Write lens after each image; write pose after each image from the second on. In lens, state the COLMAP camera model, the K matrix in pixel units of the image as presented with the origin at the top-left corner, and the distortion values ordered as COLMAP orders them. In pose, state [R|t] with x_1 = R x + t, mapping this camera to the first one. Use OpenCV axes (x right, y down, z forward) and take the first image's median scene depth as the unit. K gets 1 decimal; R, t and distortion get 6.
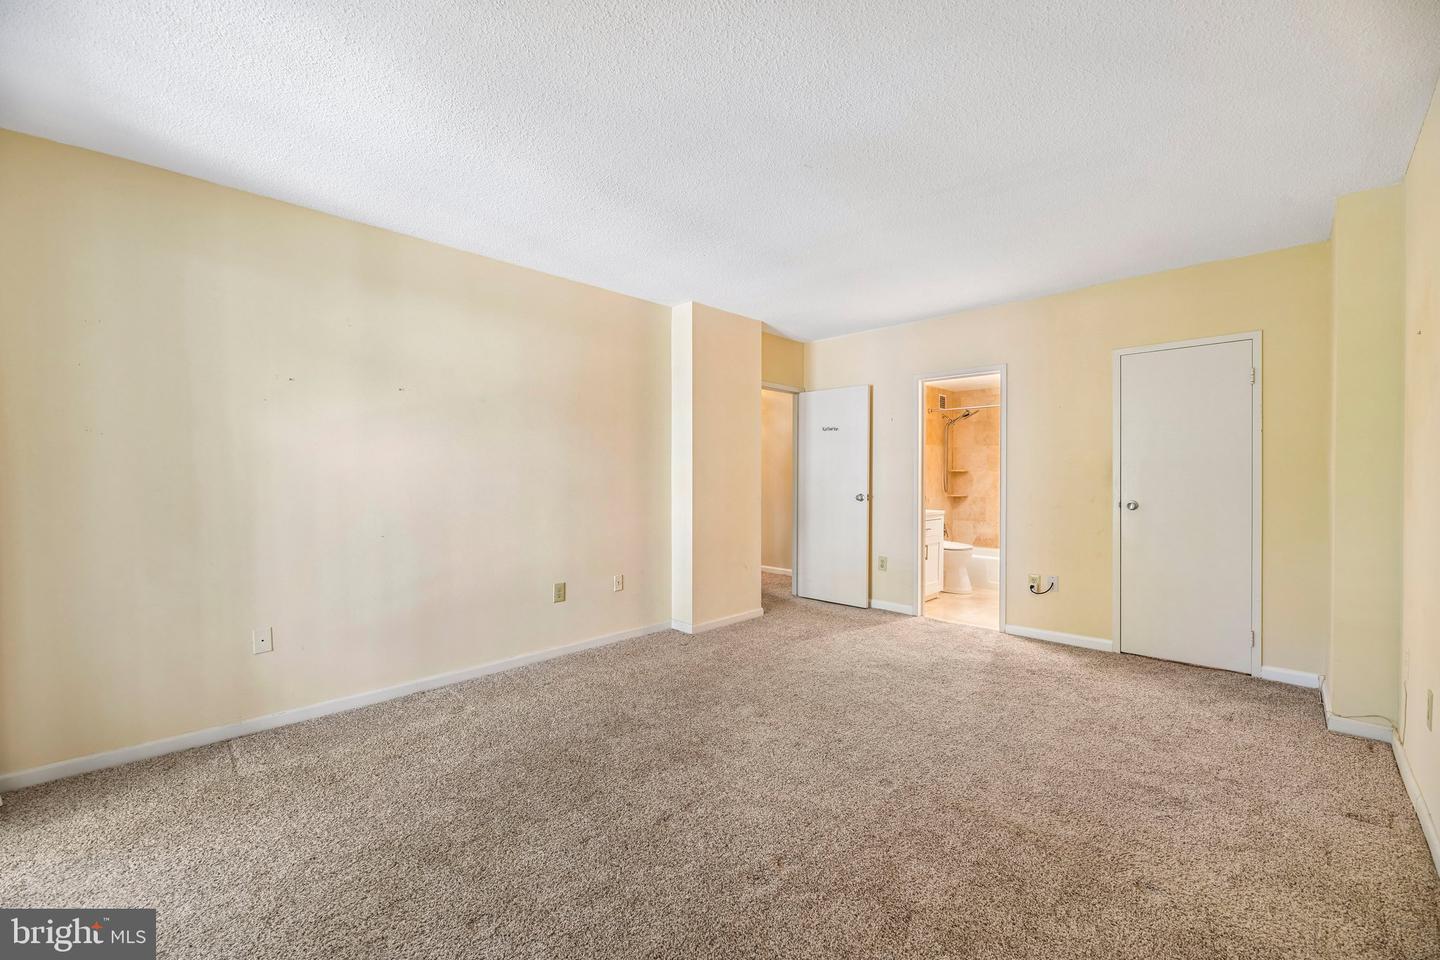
lens RADIAL K [[579.2, 0, 723.7], [0, 579.2, 477.3], [0, 0, 1]] dist [-0.000735, -0.003445]
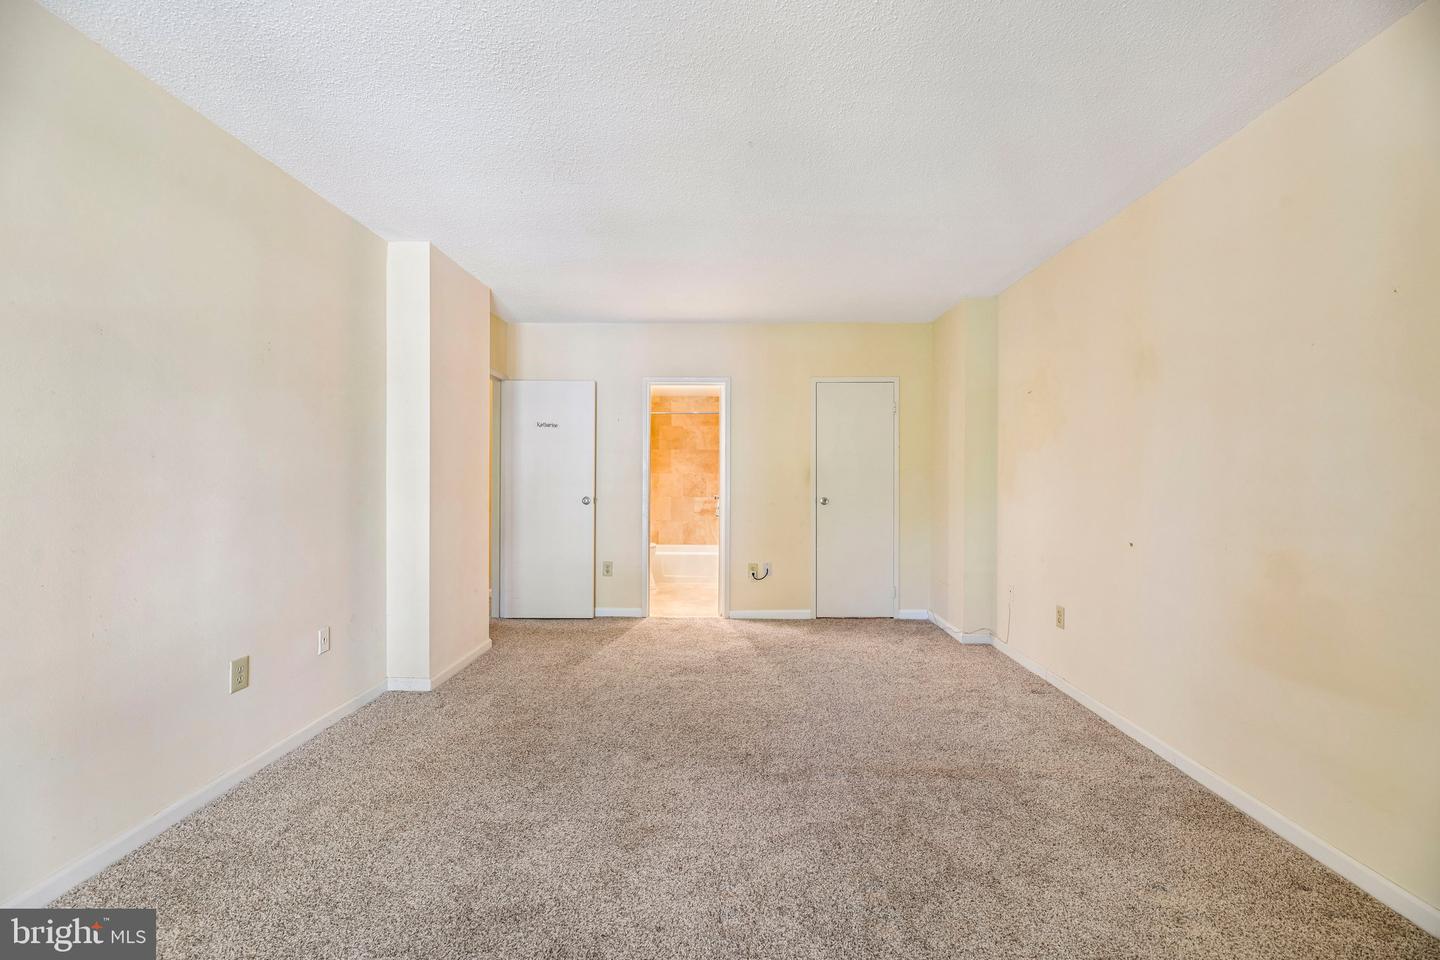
lens RADIAL K [[579.2, 0, 723.7], [0, 579.2, 477.3], [0, 0, 1]] dist [-0.000735, -0.003445]
pose [[0.723279, 0.000722, 0.690555, -0.285485], [0.001441, 0.999996, -0.002555, 0.000126], [-0.690554, 0.002843, 0.723275, 0.197649]]
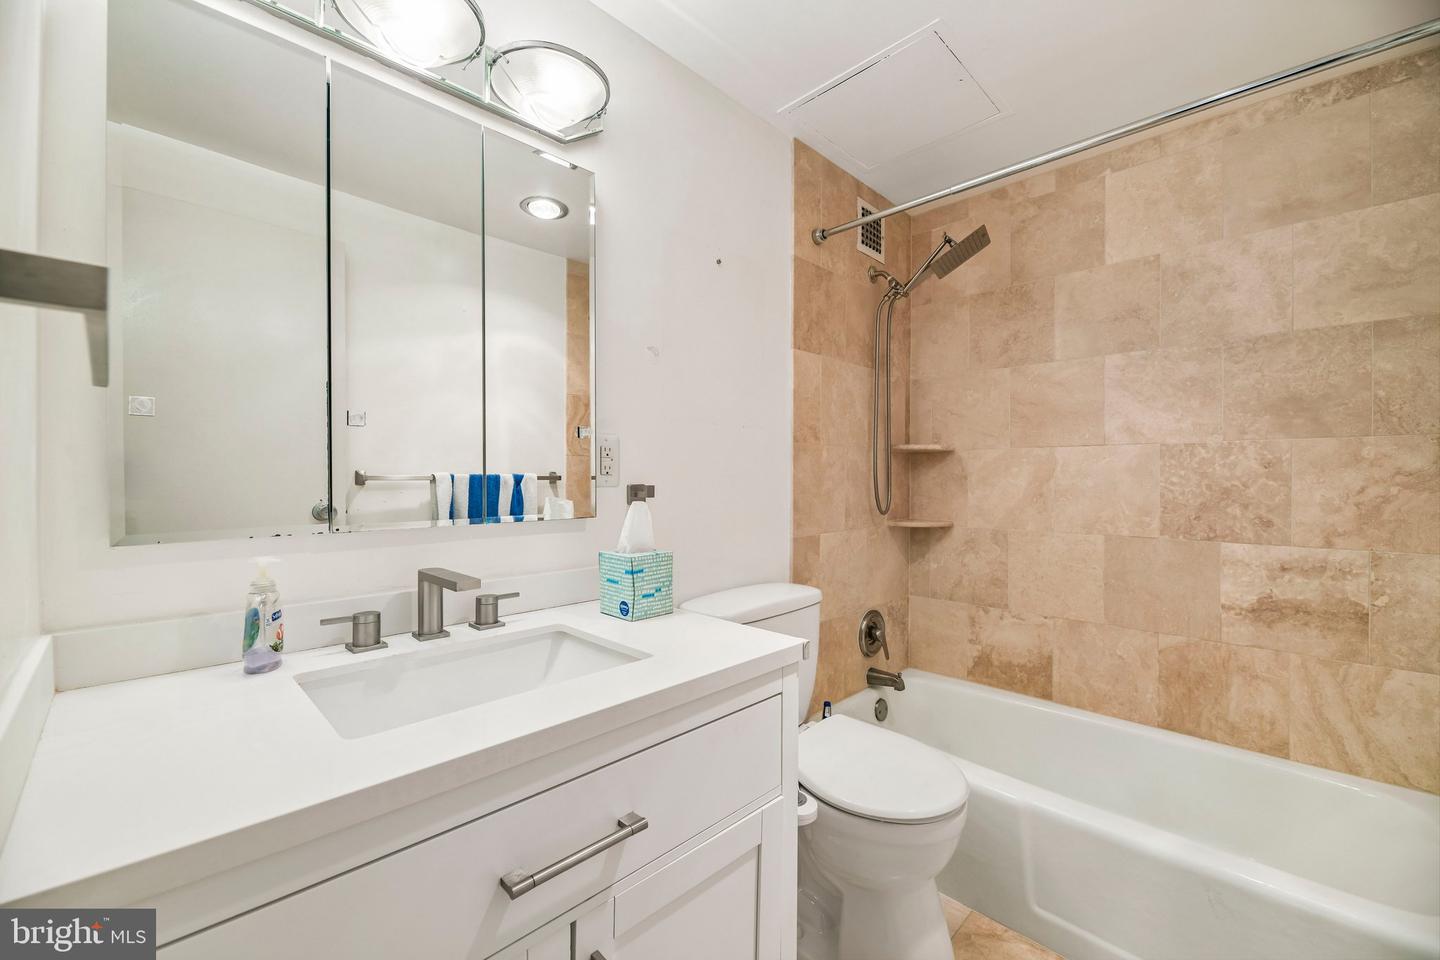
lens RADIAL K [[579.2, 0, 723.7], [0, 579.2, 477.3], [0, 0, 1]] dist [-0.000735, -0.003445]
pose [[0.999998, -0.001085, -0.001361, 0.463064], [0.001084, 0.999999, -0.000708, 0.007921], [0.001362, 0.000706, 0.999999, 1.063762]]
